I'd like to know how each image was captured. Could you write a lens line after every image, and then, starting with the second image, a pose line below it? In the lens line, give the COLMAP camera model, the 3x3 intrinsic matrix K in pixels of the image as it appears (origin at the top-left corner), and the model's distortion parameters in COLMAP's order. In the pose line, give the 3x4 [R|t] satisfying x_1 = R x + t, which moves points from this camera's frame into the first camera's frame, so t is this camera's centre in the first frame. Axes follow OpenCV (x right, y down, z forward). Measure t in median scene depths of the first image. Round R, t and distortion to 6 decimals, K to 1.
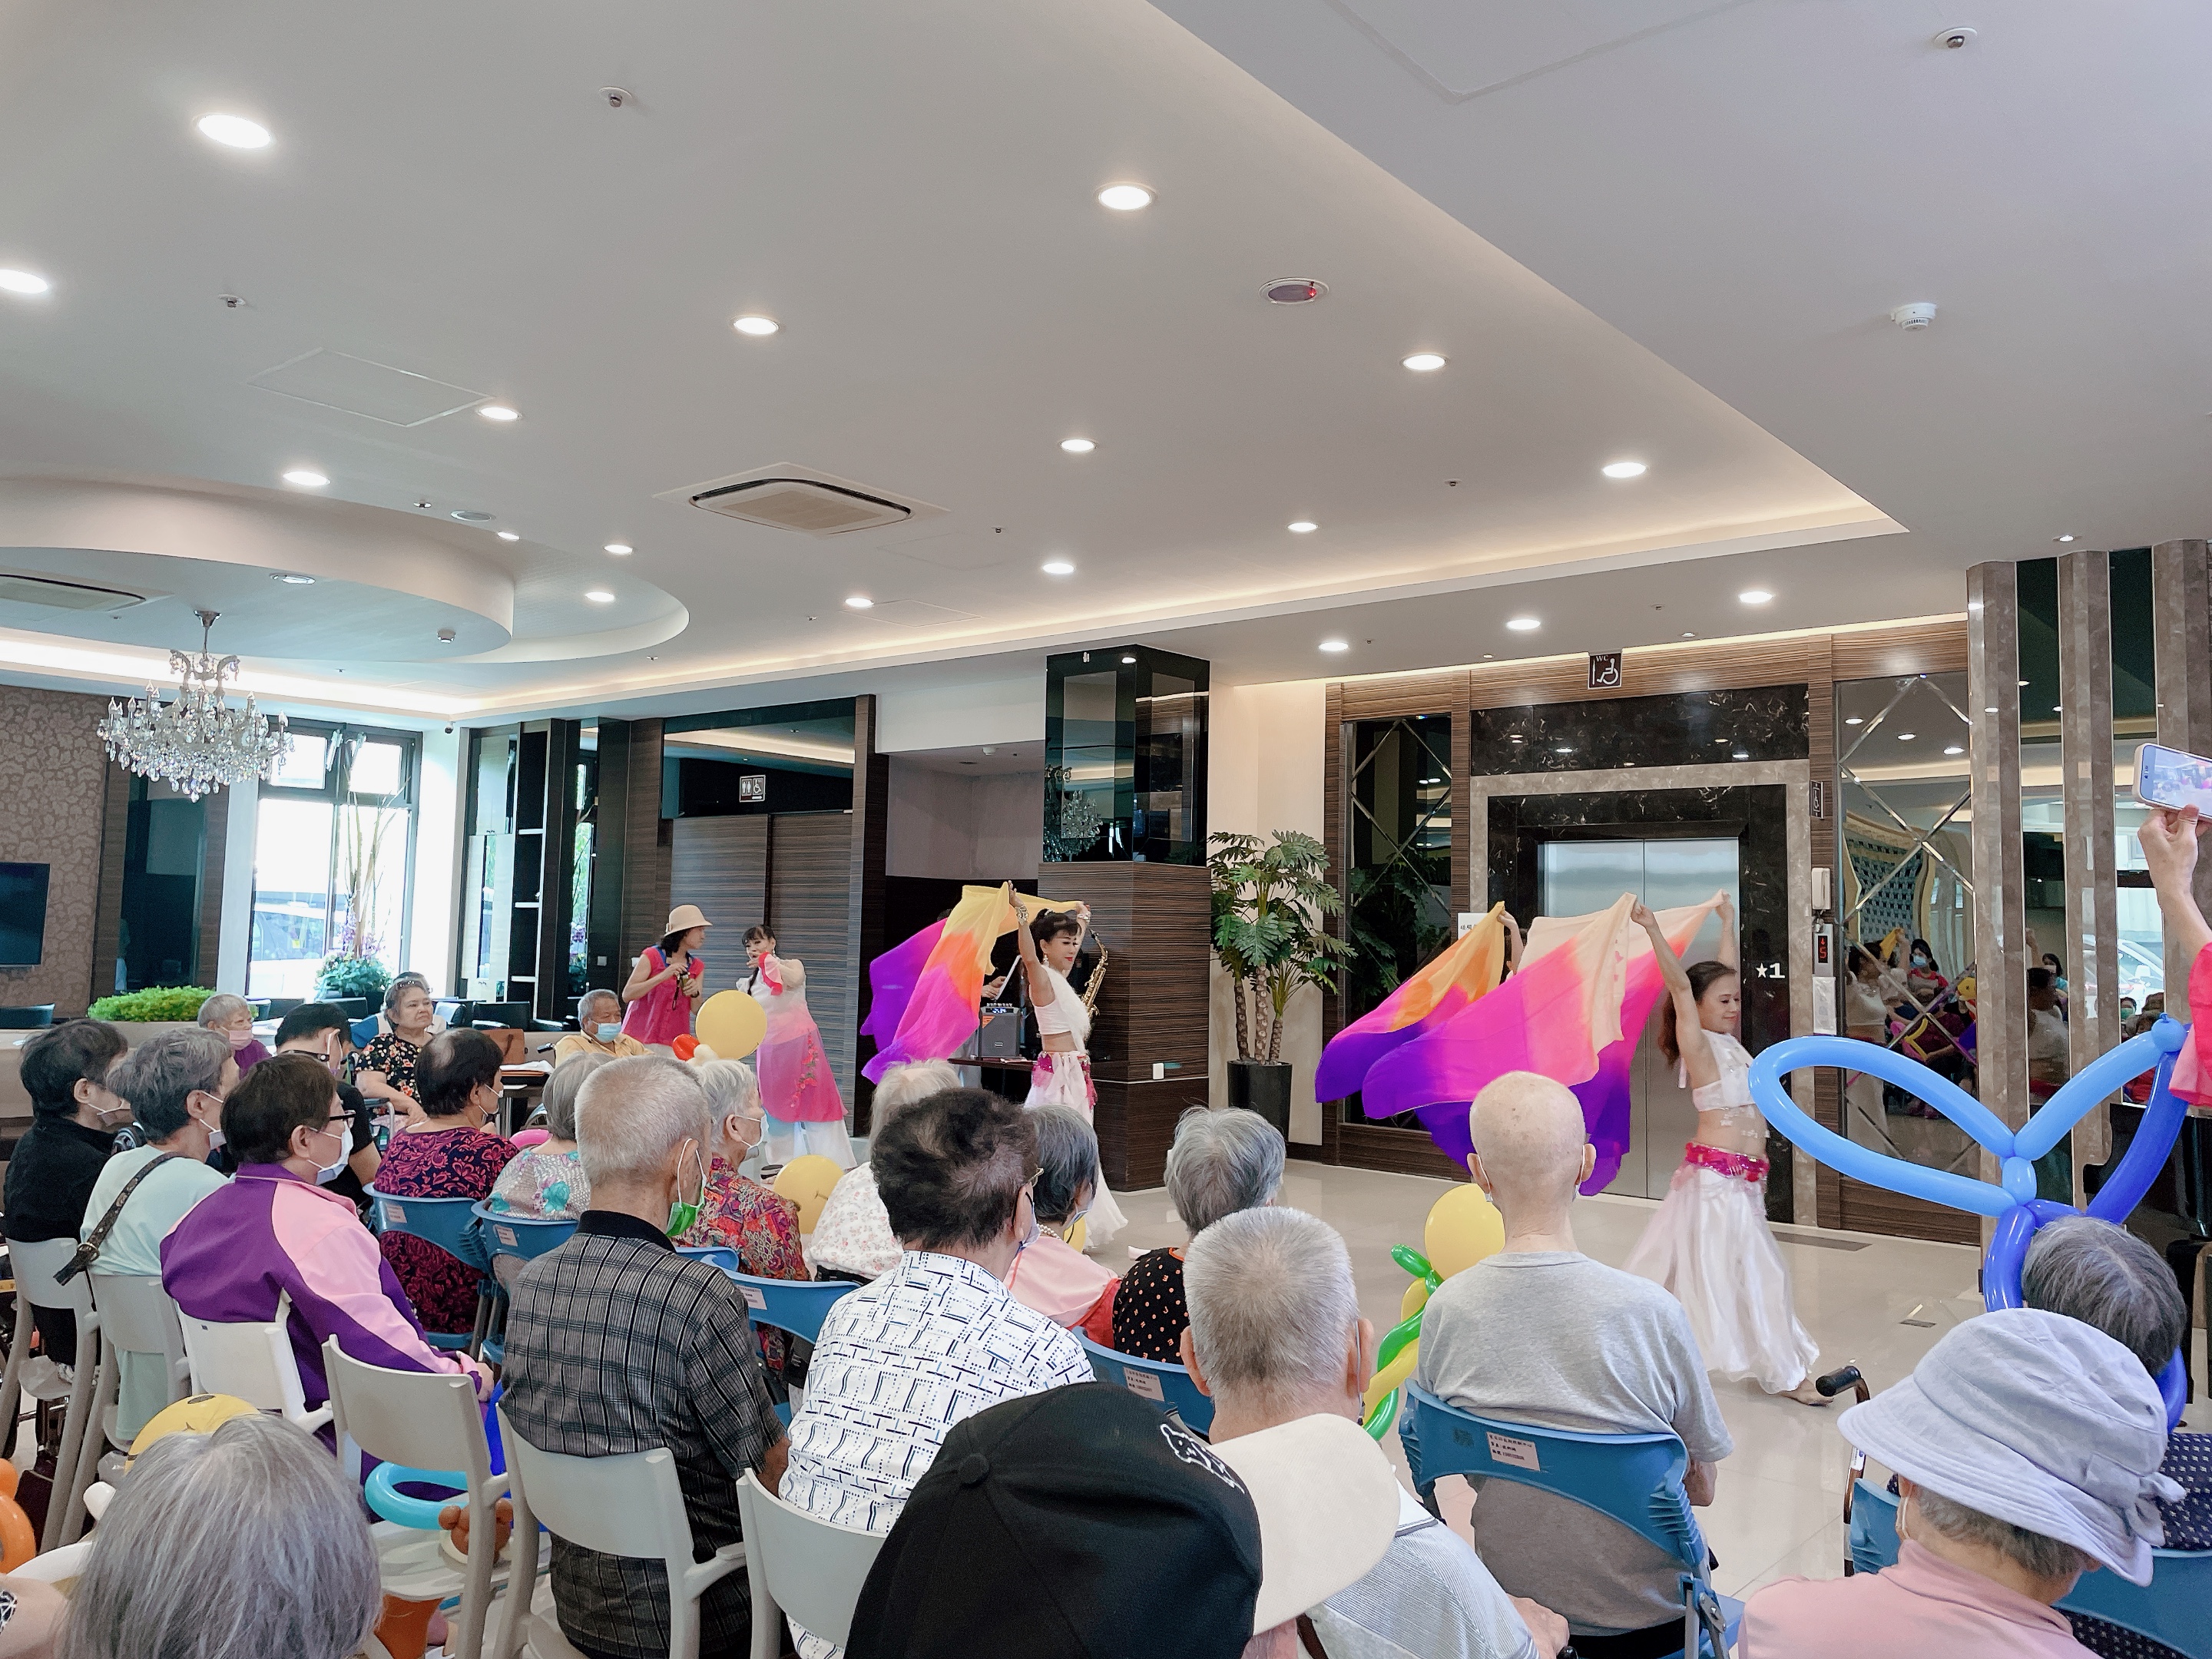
lens RADIAL K [[1668.9, 0, 1108.0], [0, 1668.9, 802.2], [0, 0, 1]] dist [0.090026, -0.125834]
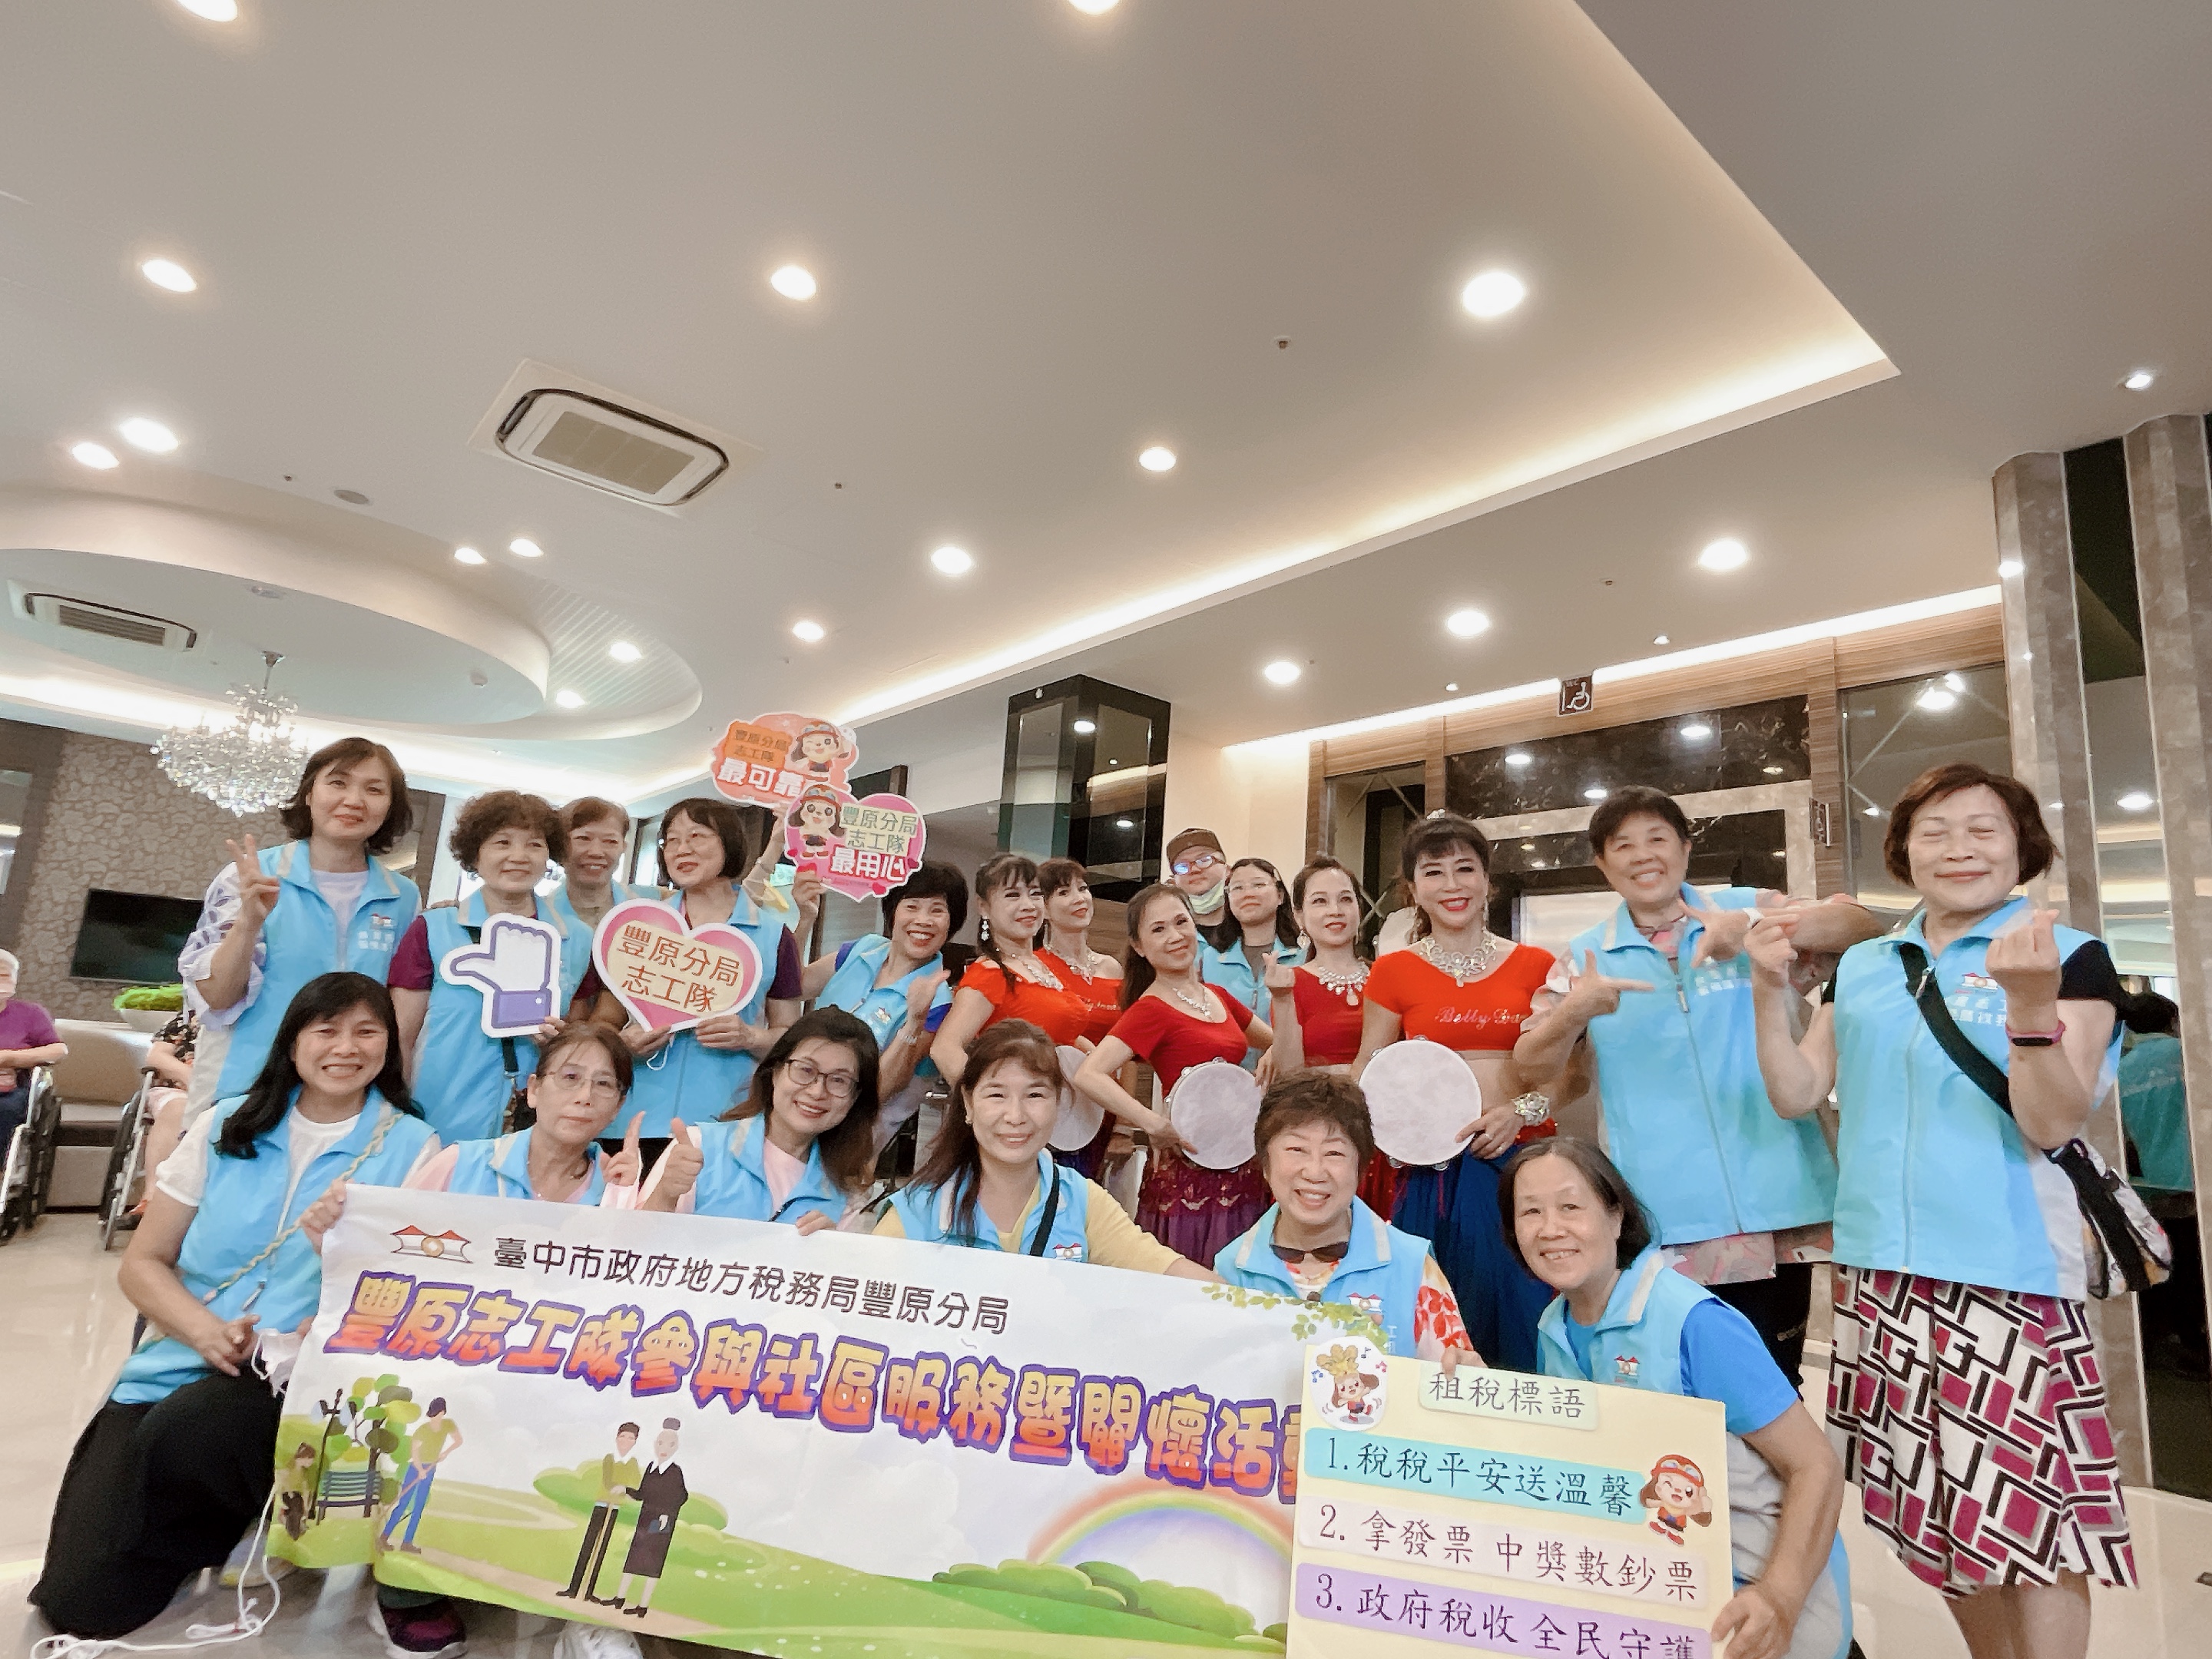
lens RADIAL K [[1218.8, 0, 1108.8], [0, 1218.8, 827.2], [0, 0, 1]] dist [-0.001901, -0.001732]
pose [[0.984480, 0.012857, -0.175023, 0.160057], [-0.033078, 0.993031, -0.113113, 0.075470], [0.172349, 0.117147, 0.978045, 0.311196]]
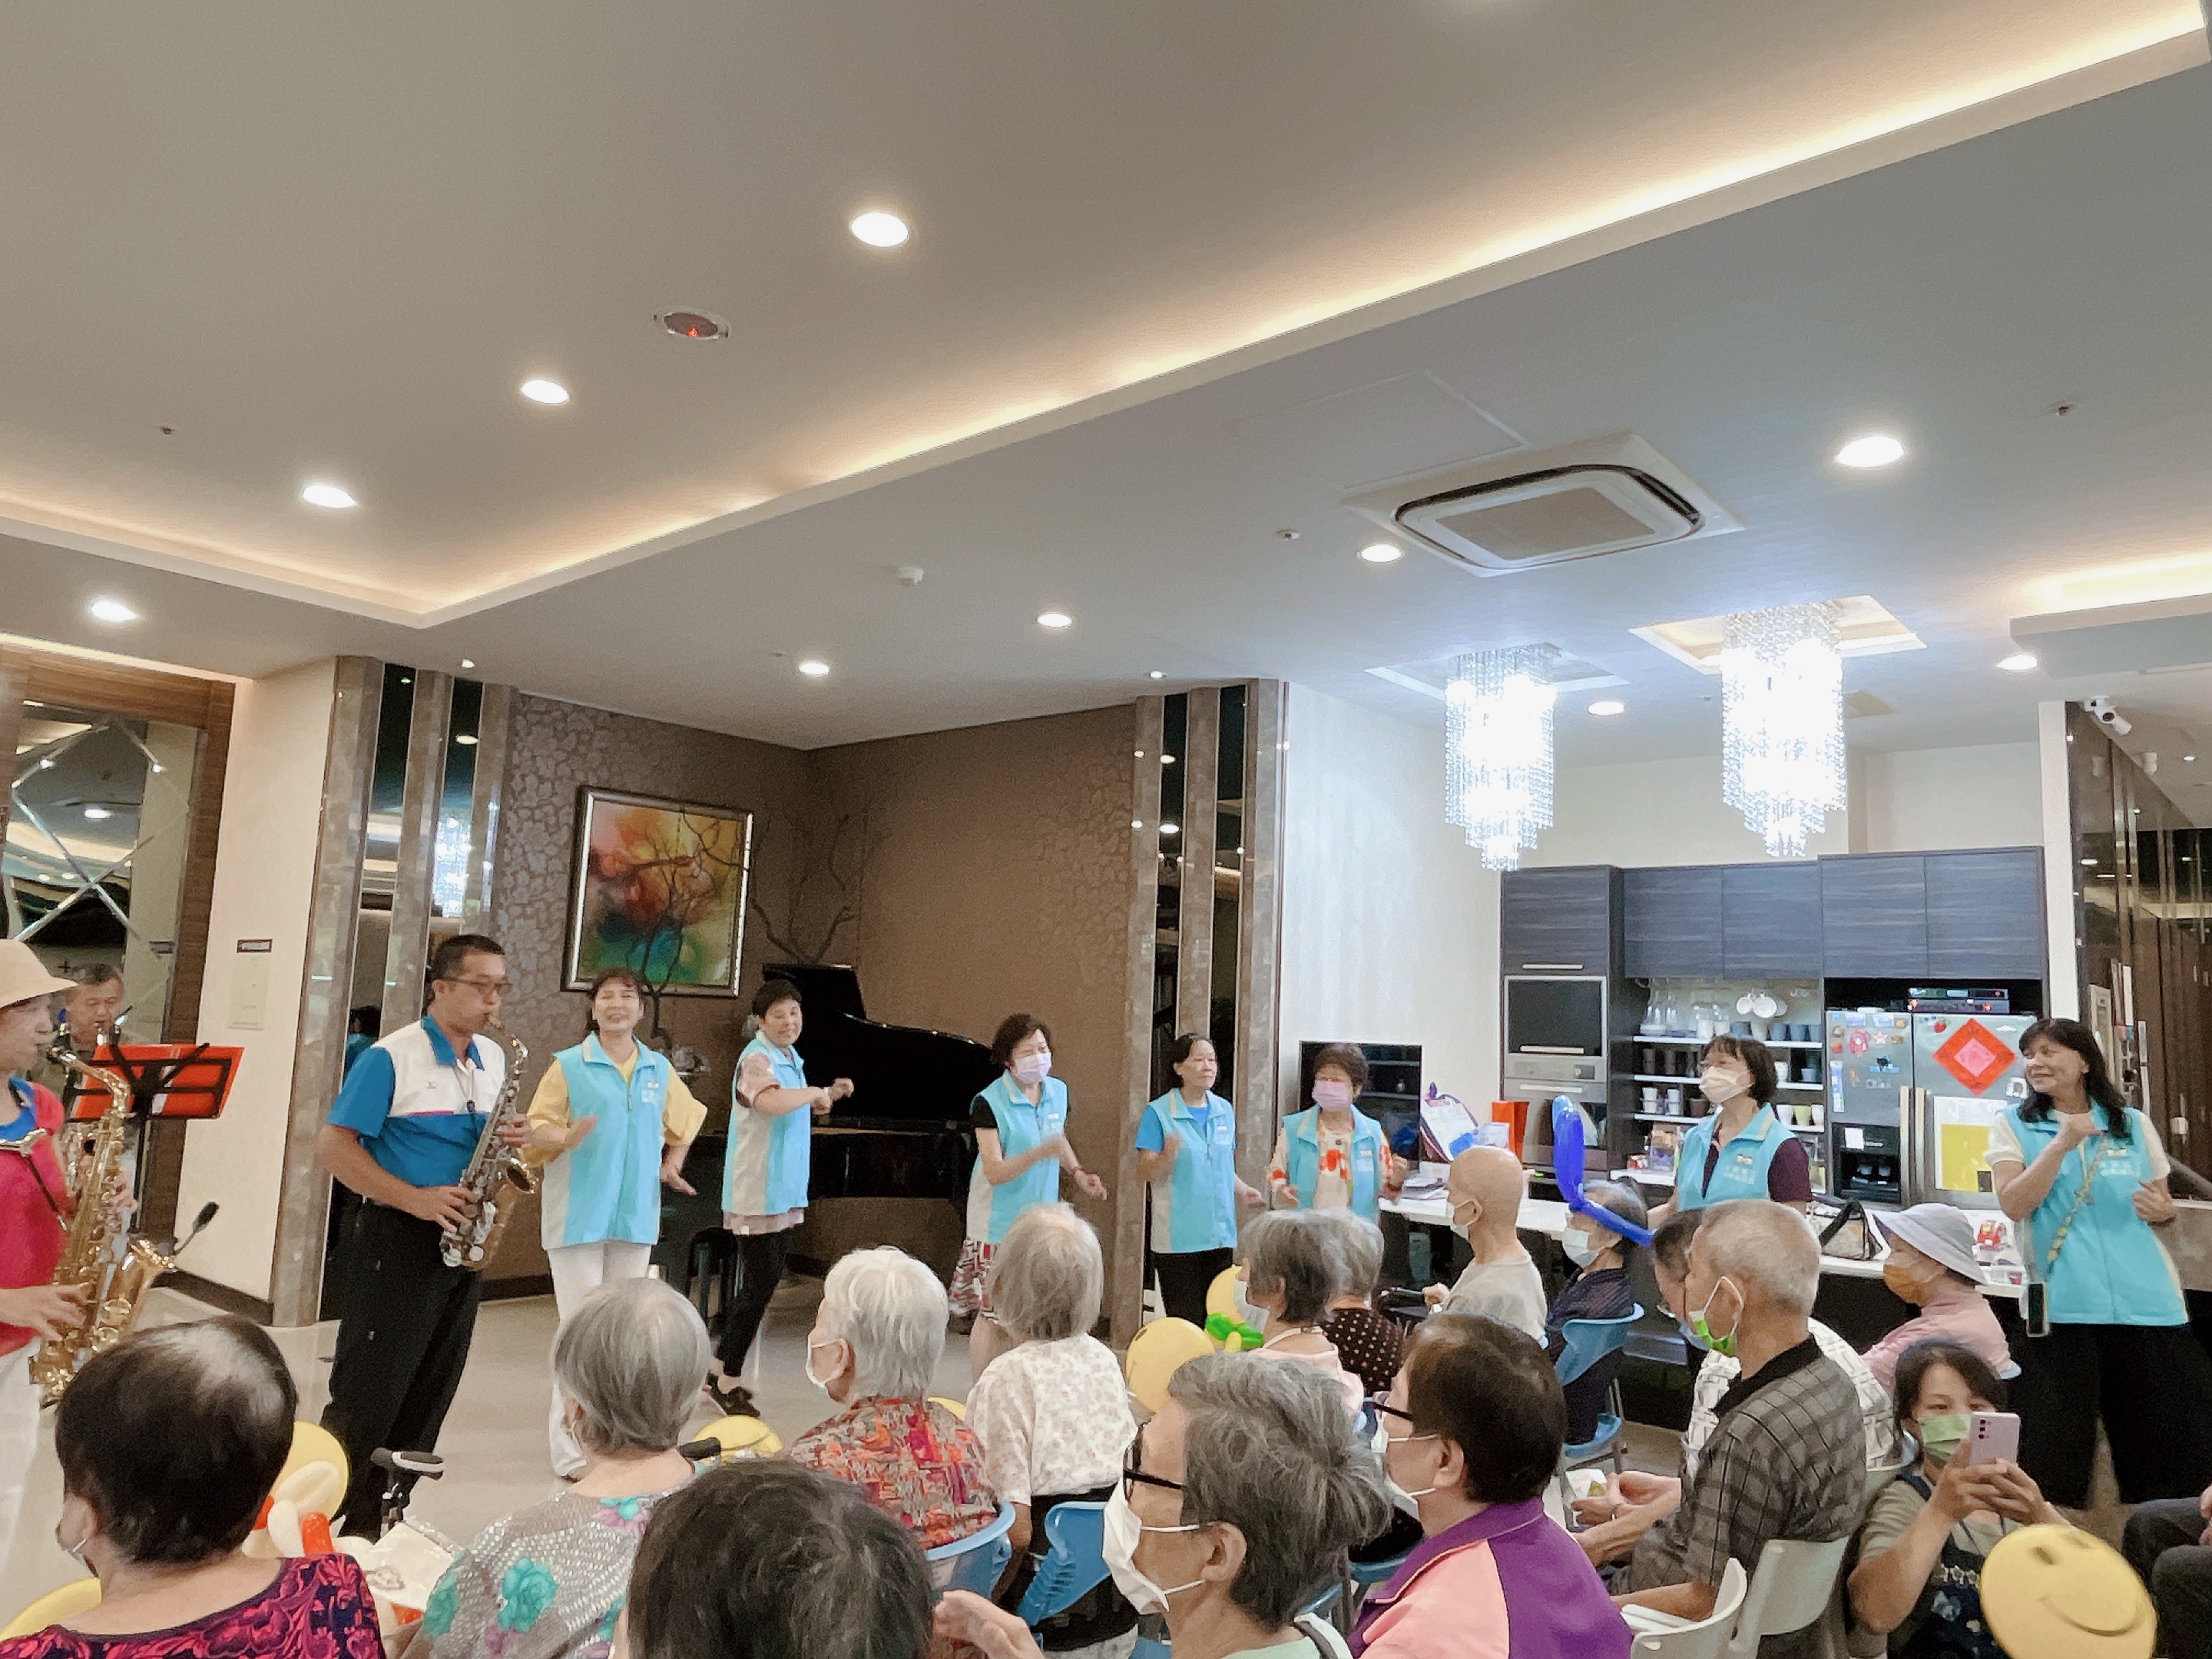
lens RADIAL K [[1518.9, 0, 1108.9], [0, 1518.9, 831.8], [0, 0, 1]] dist [0.005631, -0.002303]
pose [[0.007292, 0.109781, 0.993929, -0.348473], [-0.117519, 0.987162, -0.108171, 0.018071], [-0.993044, -0.116016, 0.020100, 0.363732]]
